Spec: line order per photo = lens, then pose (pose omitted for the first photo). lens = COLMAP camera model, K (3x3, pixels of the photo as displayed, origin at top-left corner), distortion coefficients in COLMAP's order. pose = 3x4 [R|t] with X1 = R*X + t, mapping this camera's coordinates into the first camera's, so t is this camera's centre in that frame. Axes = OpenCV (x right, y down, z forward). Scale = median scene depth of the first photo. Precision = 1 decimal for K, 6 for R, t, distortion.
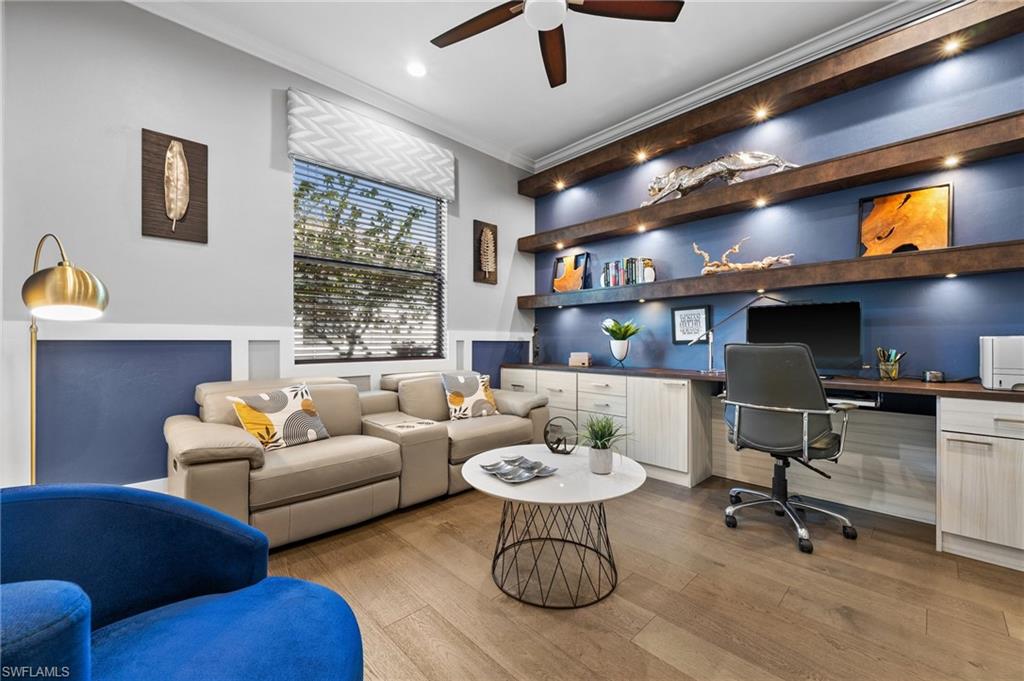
lens RADIAL K [[408.4, 0, 504.3], [0, 408.4, 340.2], [0, 0, 1]] dist [-0.000544, -0.000399]
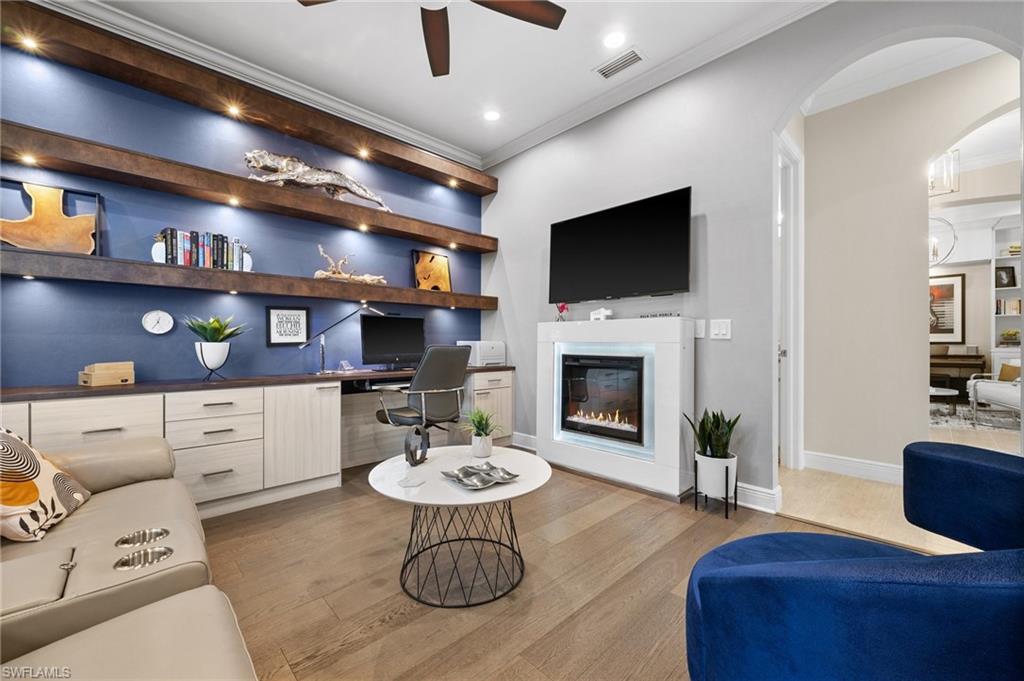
lens RADIAL K [[408.4, 0, 504.2], [0, 408.4, 344.0], [0, 0, 1]] dist [-0.000544, -0.000399]
pose [[-0.008718, 0.000836, 0.999962, -0.498566], [0.000638, 0.999999, -0.000830, 0.004702], [-0.999962, 0.000631, -0.008718, 0.521923]]
